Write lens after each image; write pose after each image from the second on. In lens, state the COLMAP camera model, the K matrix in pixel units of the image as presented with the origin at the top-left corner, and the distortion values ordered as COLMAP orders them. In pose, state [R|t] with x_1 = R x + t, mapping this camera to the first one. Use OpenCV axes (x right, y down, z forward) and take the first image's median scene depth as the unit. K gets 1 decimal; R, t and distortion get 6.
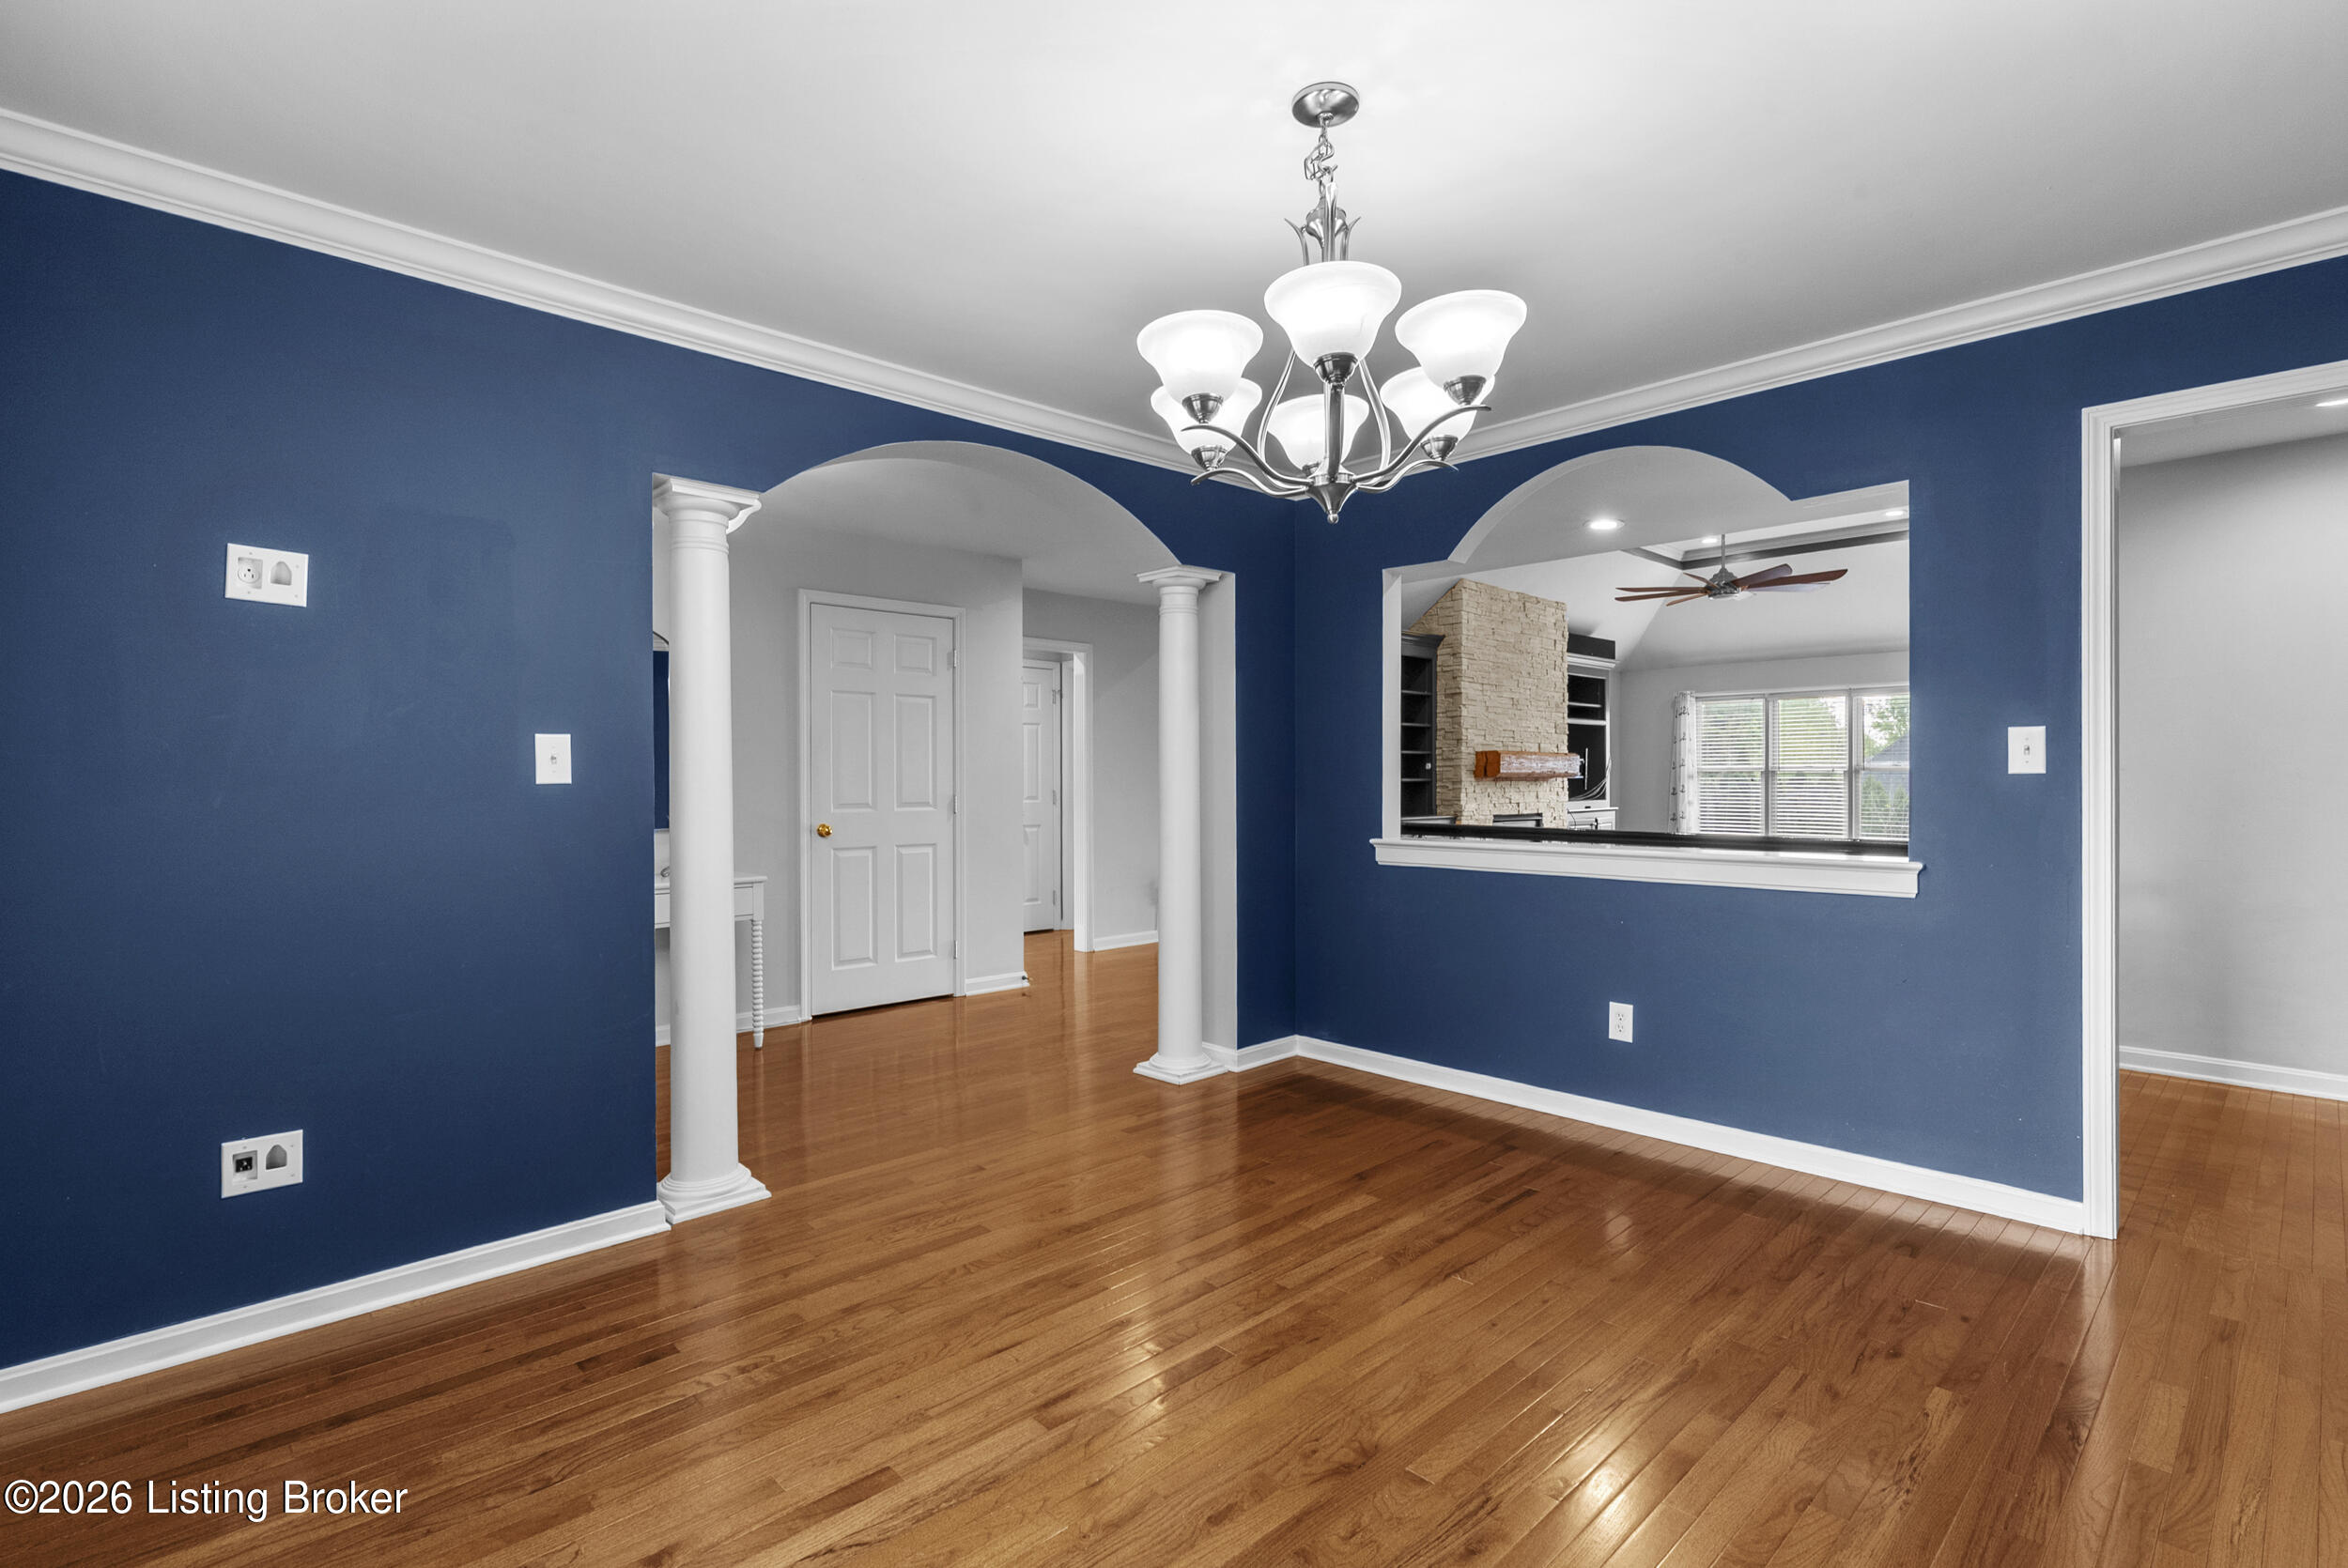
lens RADIAL K [[1104.7, 0, 1180.6], [0, 1104.7, 774.1], [0, 0, 1]] dist [-0.001519, 0.000038]
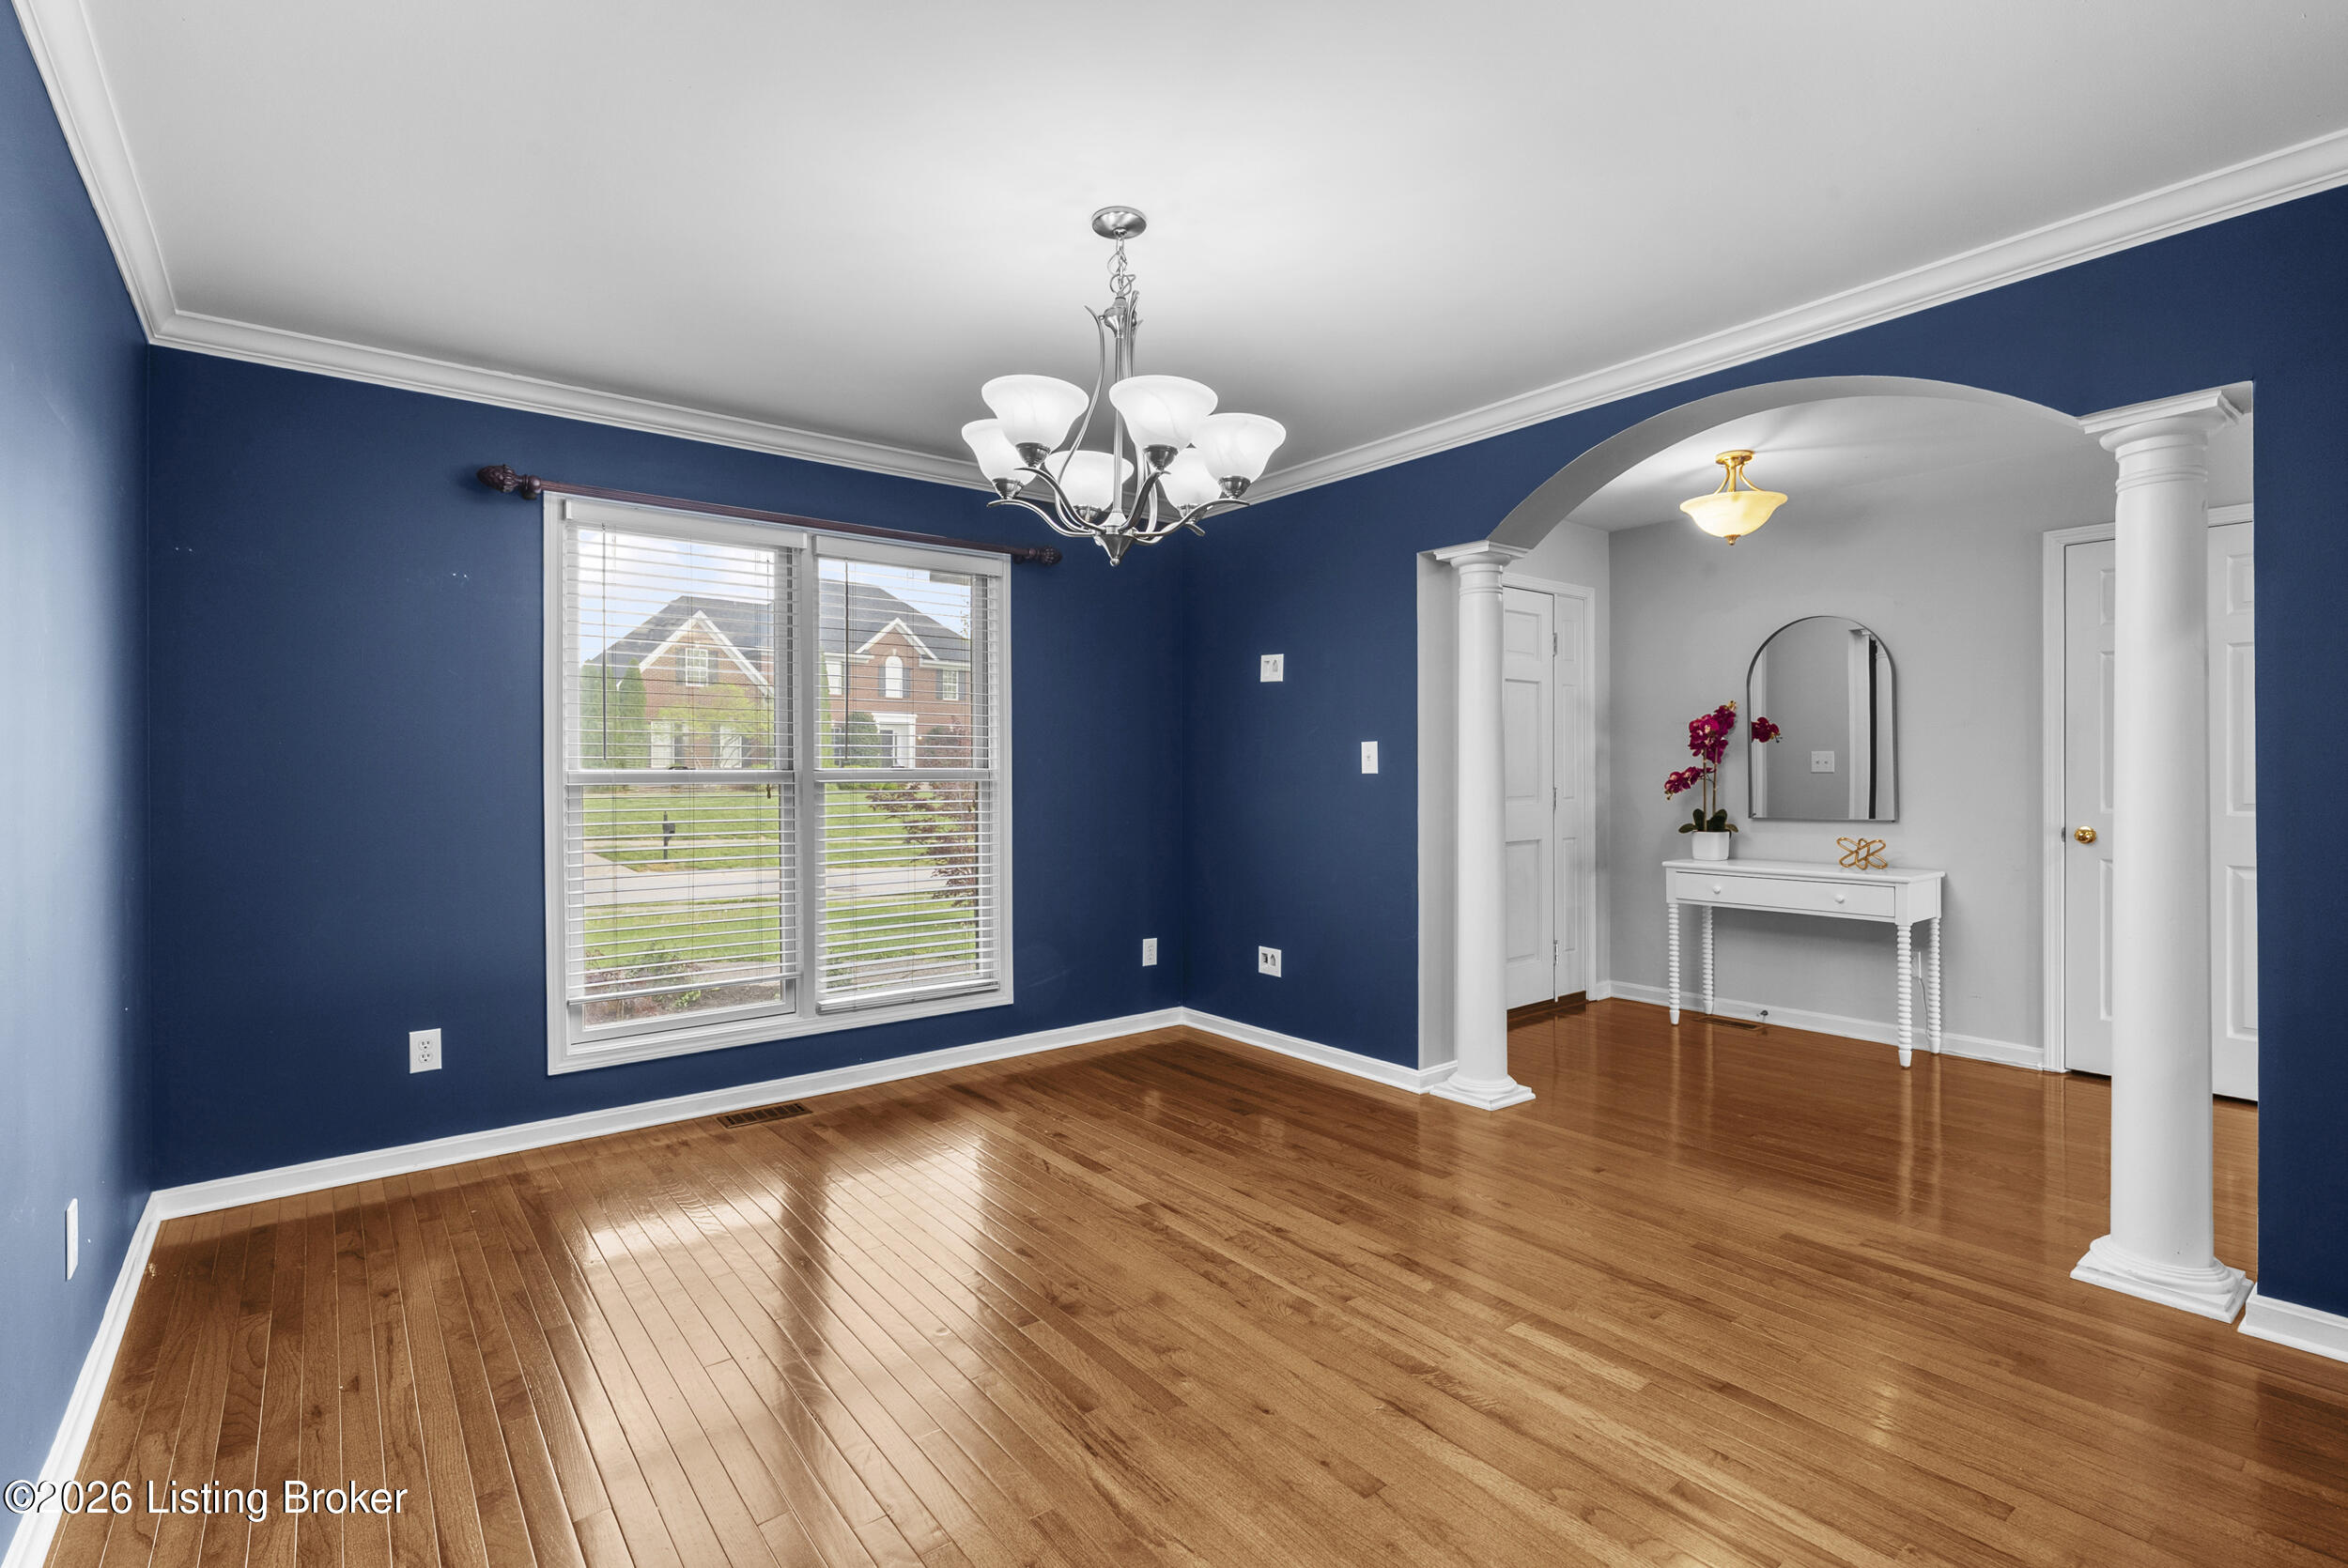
lens RADIAL K [[1080.0, 0, 1177.0], [0, 1080.0, 765.6], [0, 0, 1]] dist [-0.001090, 0.000196]
pose [[-0.097185, 0.001915, -0.995265, 0.276125], [0.007194, 0.999973, 0.001222, -0.001793], [0.995240, -0.007041, -0.097196, 0.248352]]
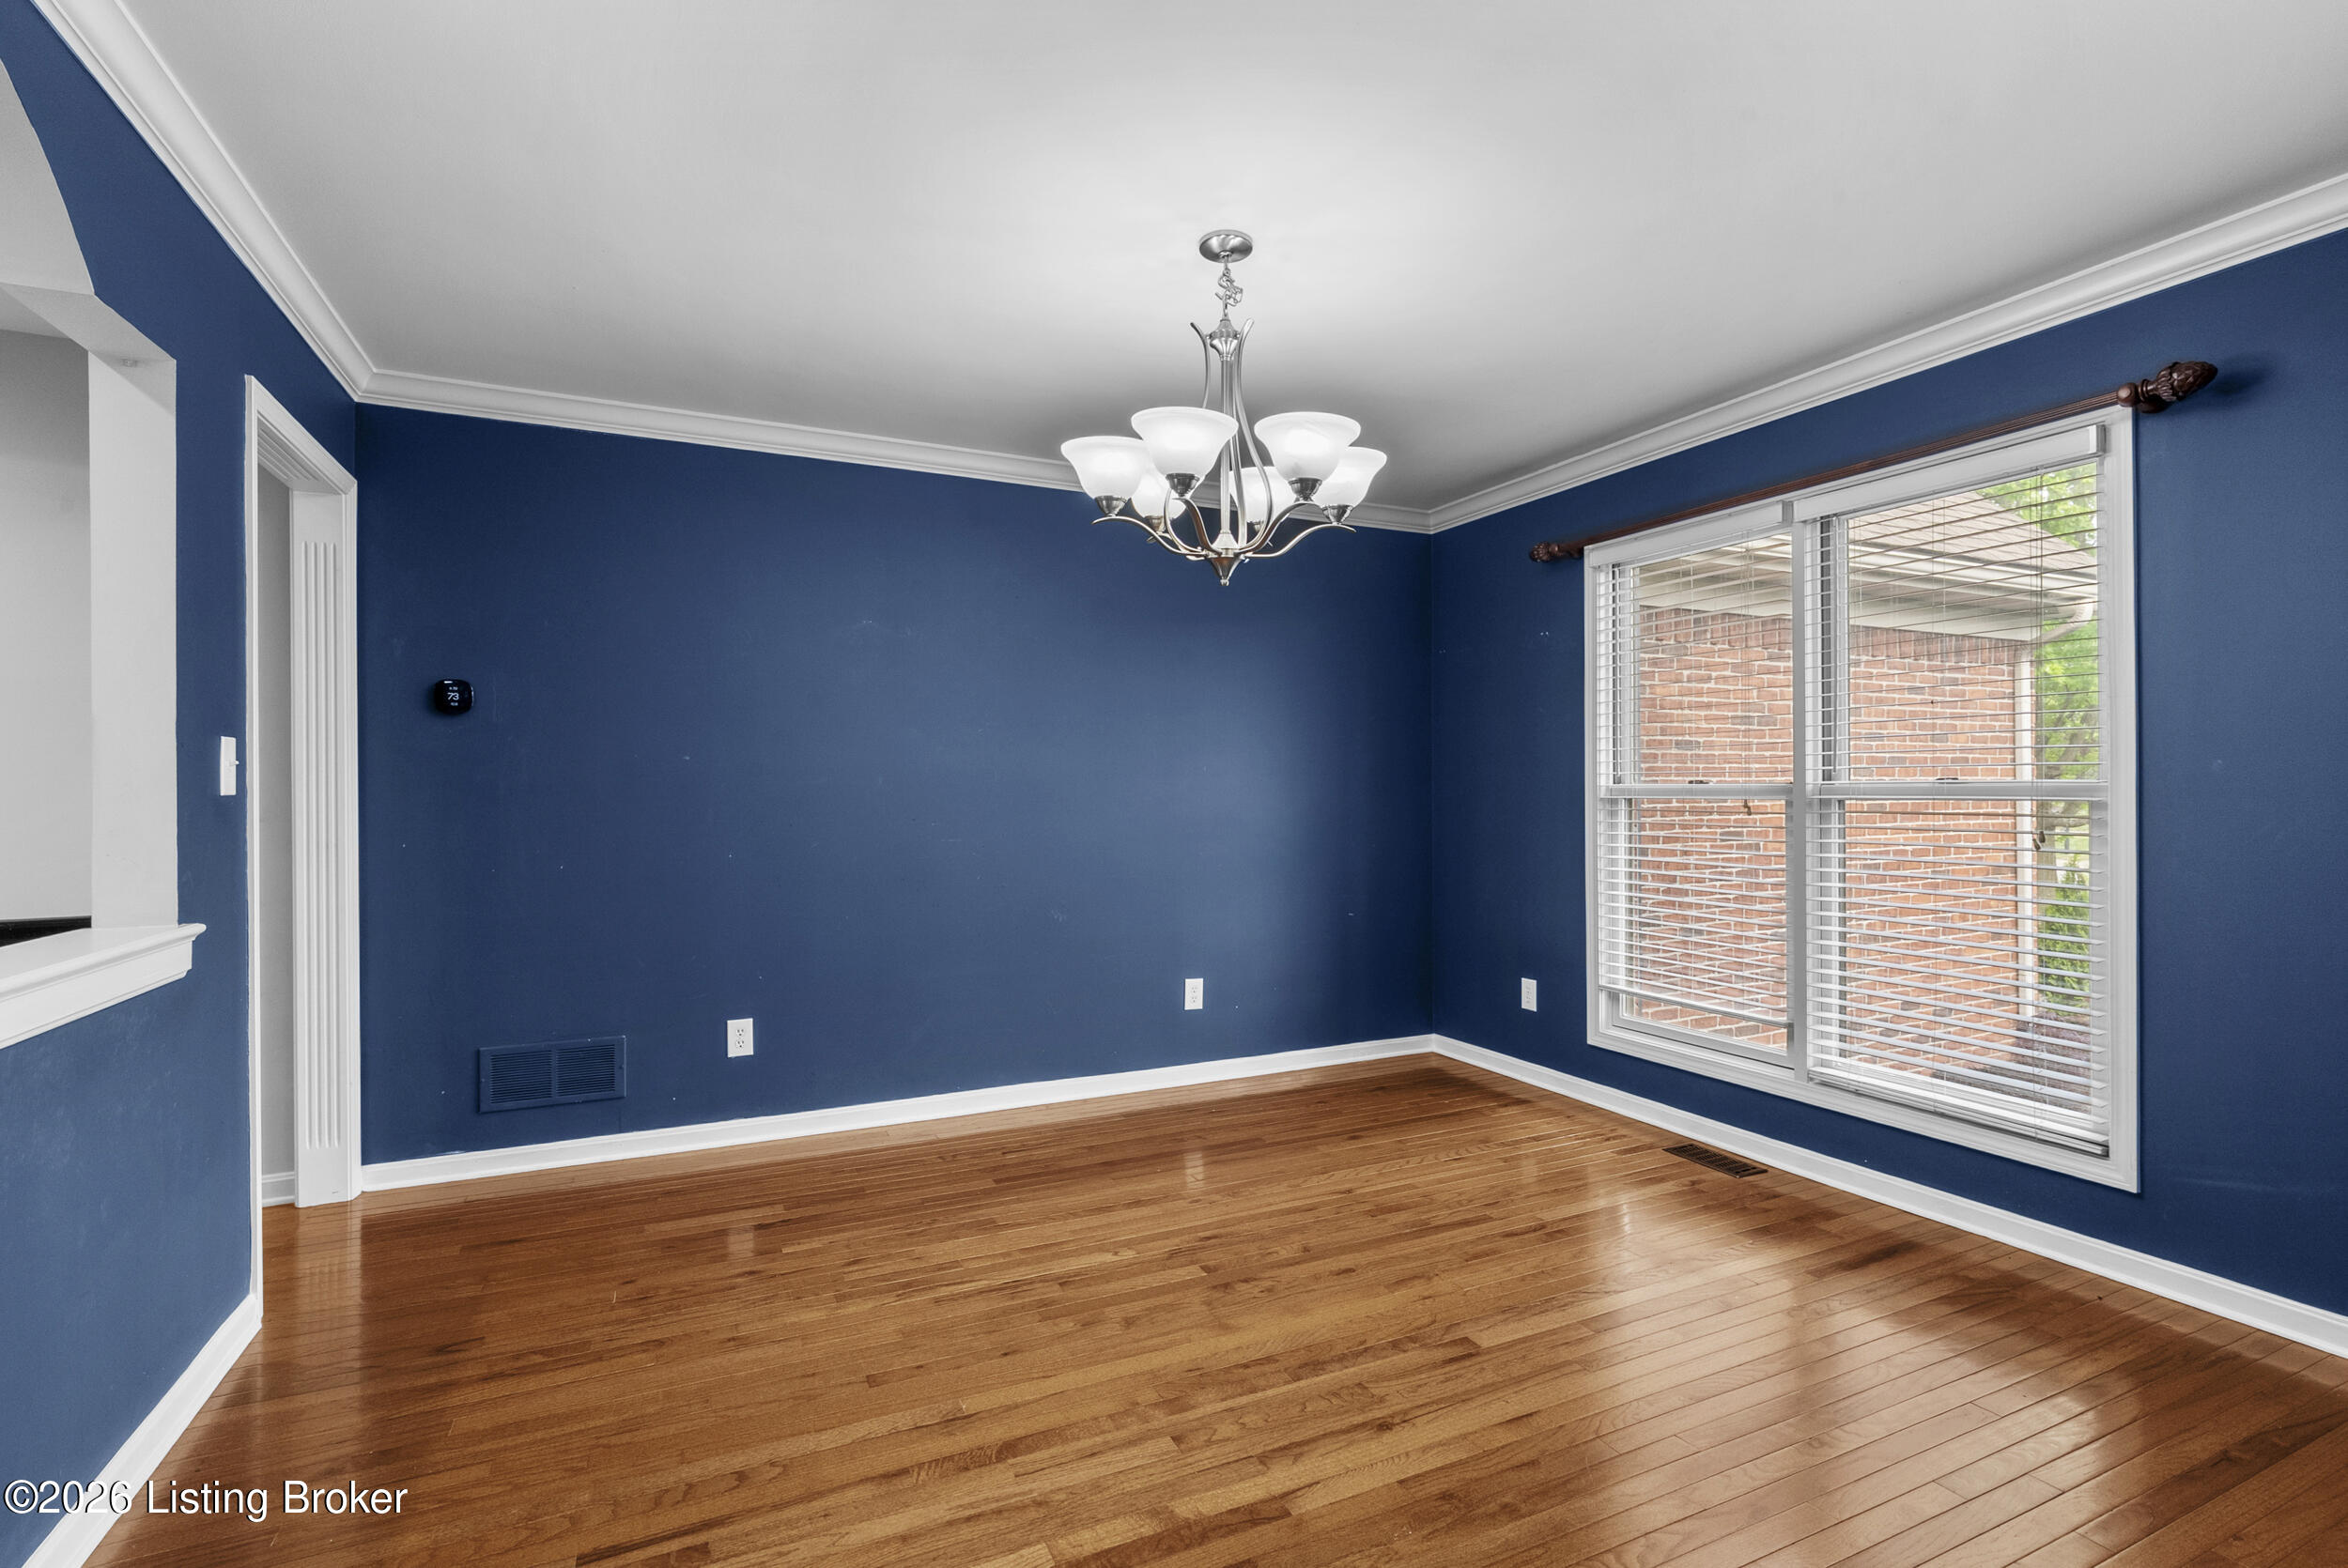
lens RADIAL K [[1081.5, 0, 1184.5], [0, 1081.5, 797.7], [0, 0, 1]] dist [-0.003273, 0.000036]
pose [[-0.948473, 0.009213, 0.316724, -0.042387], [0.009982, 0.999950, 0.000806, 0.002040], [-0.316700, 0.003926, -0.948517, 0.453115]]
